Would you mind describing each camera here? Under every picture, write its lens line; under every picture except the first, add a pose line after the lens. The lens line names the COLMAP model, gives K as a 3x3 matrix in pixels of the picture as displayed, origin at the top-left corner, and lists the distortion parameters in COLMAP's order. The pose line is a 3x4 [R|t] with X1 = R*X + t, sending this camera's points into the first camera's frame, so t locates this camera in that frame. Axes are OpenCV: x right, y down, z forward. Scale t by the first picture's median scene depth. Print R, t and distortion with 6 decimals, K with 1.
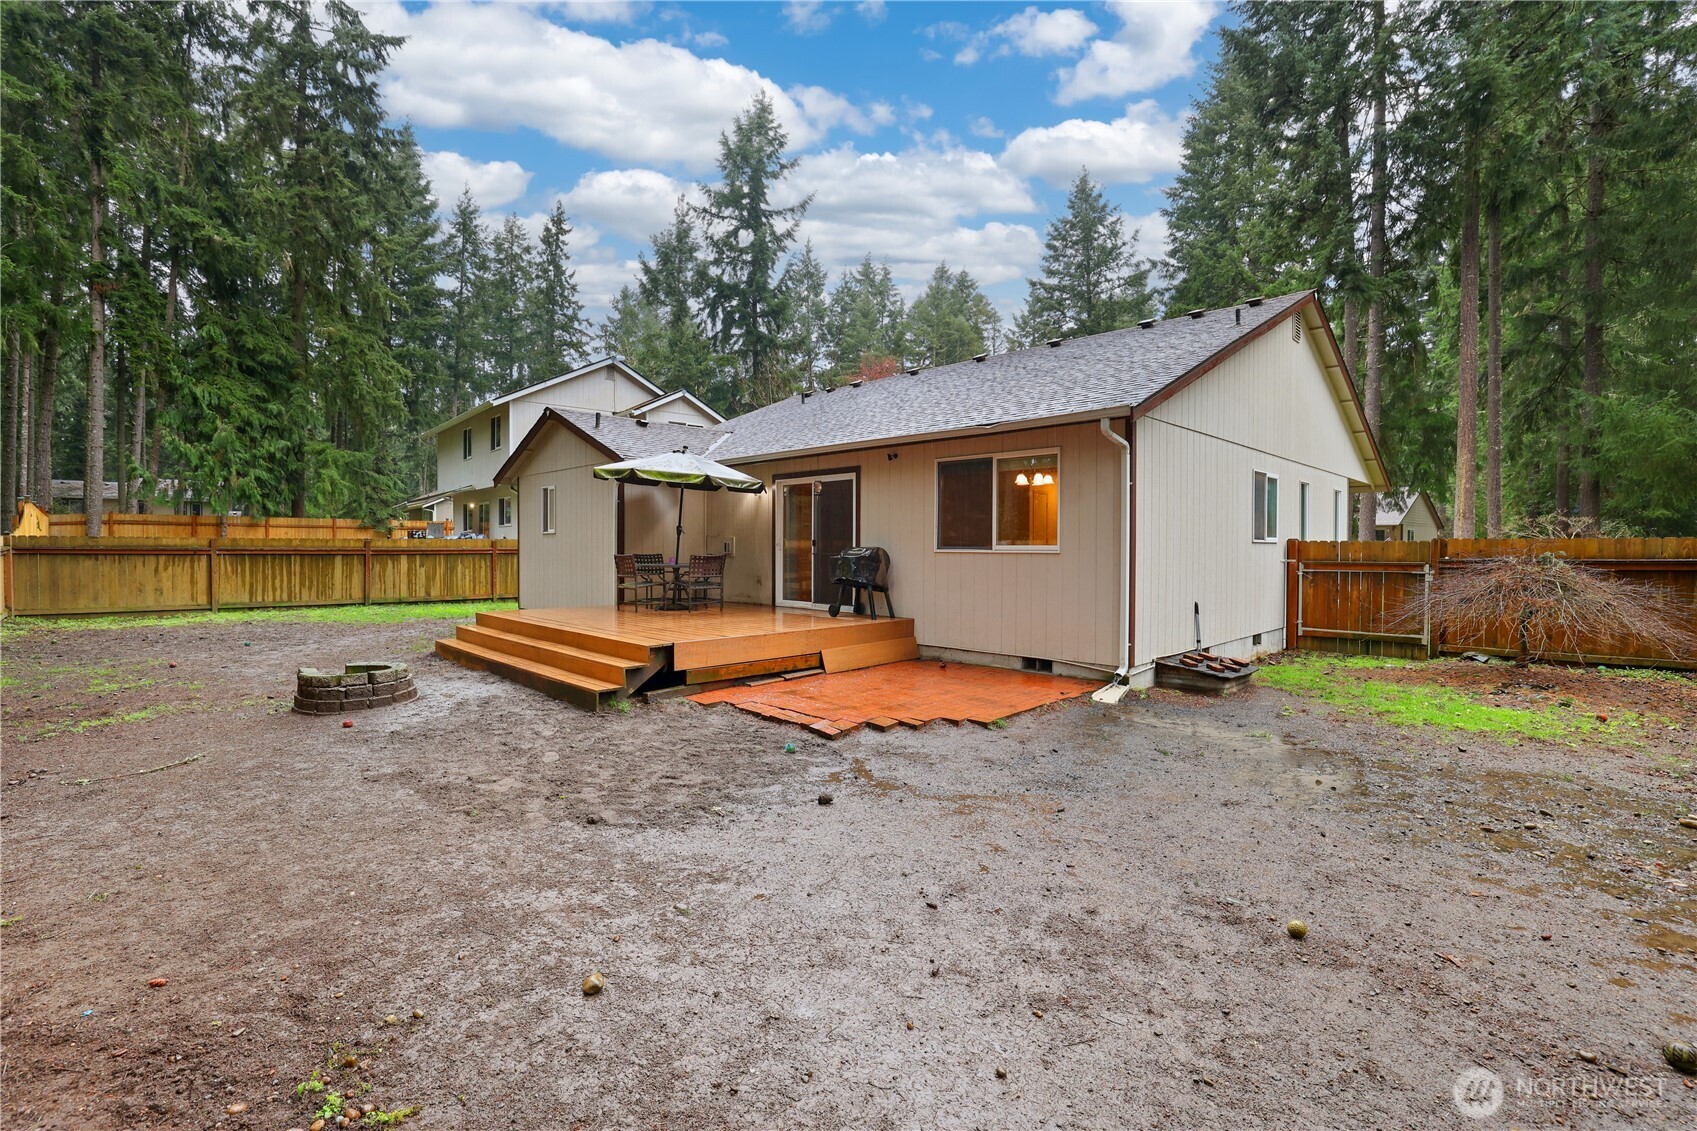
lens RADIAL K [[748.5, 0, 851.2], [0, 748.5, 557.5], [0, 0, 1]] dist [-0.044551, 0.019532]
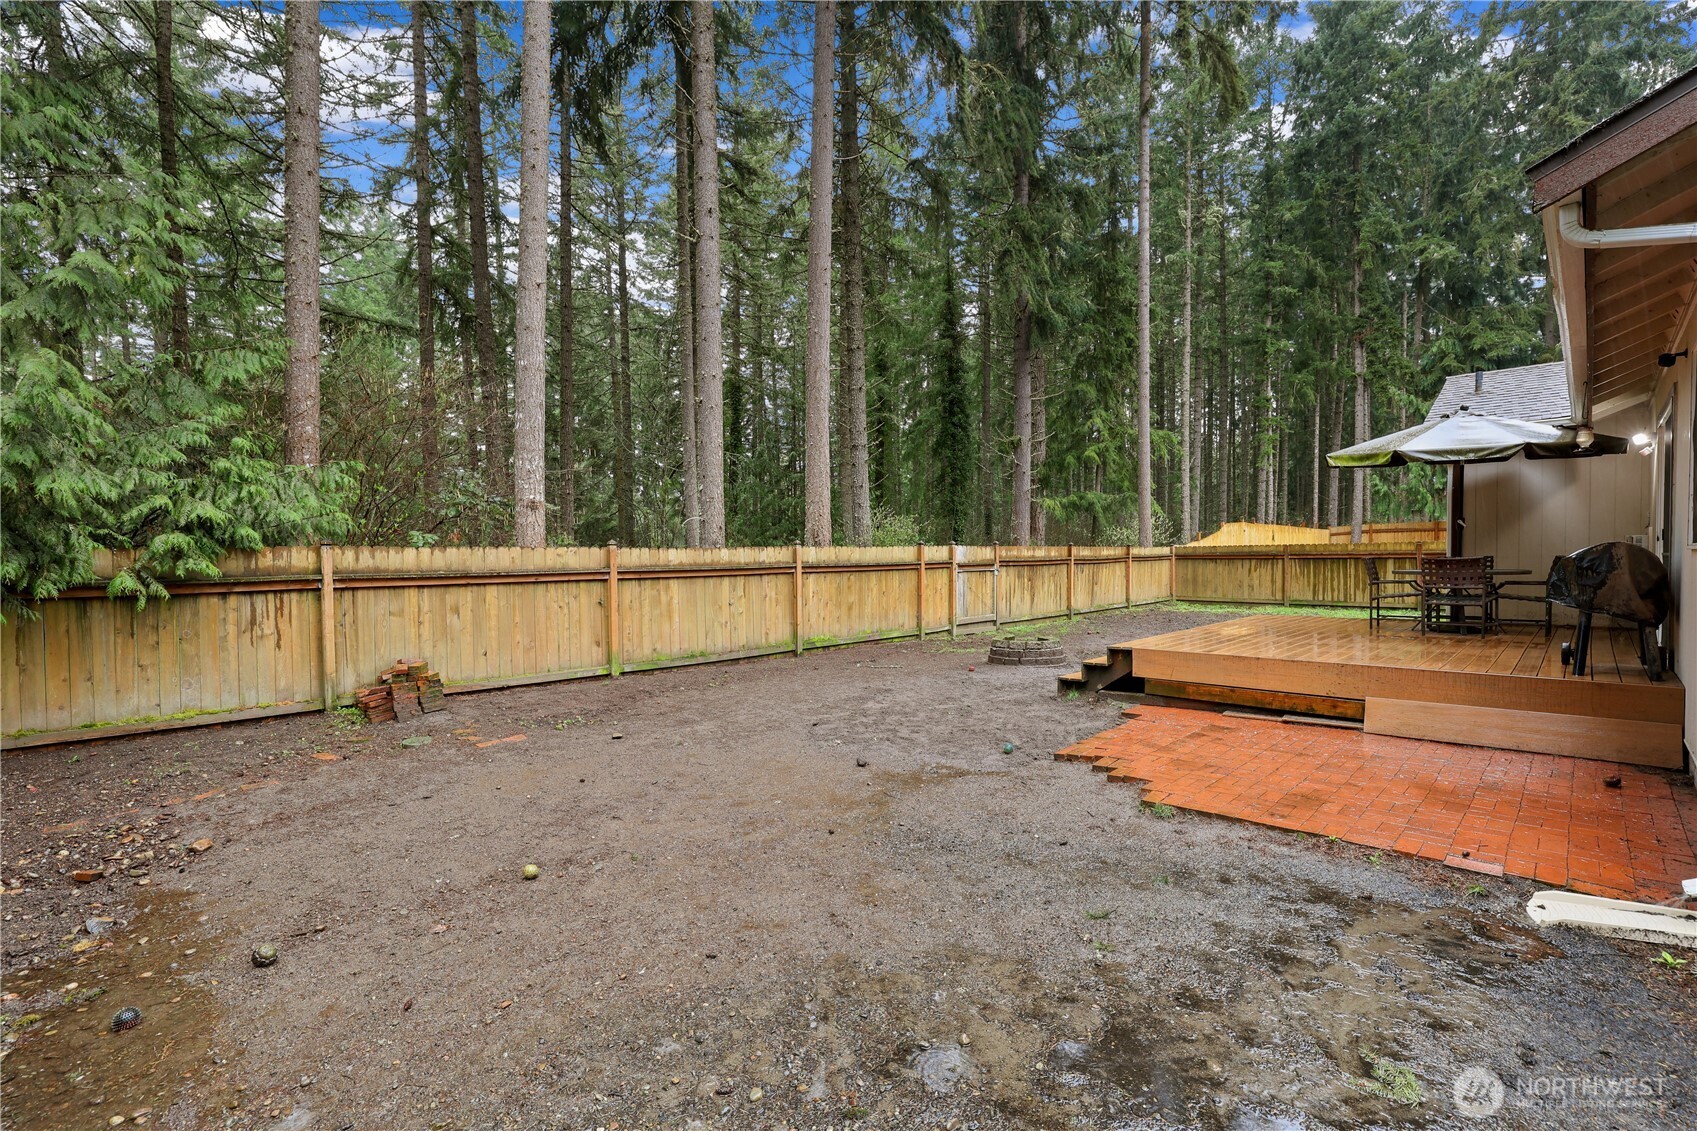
lens RADIAL K [[748.5, 0, 851.2], [0, 748.5, 557.5], [0, 0, 1]] dist [-0.044551, 0.019532]
pose [[-0.002764, -0.005197, -0.999983, 0.372431], [0.001166, 0.999986, -0.005200, -0.000467], [0.999996, -0.001180, -0.002758, 0.312452]]
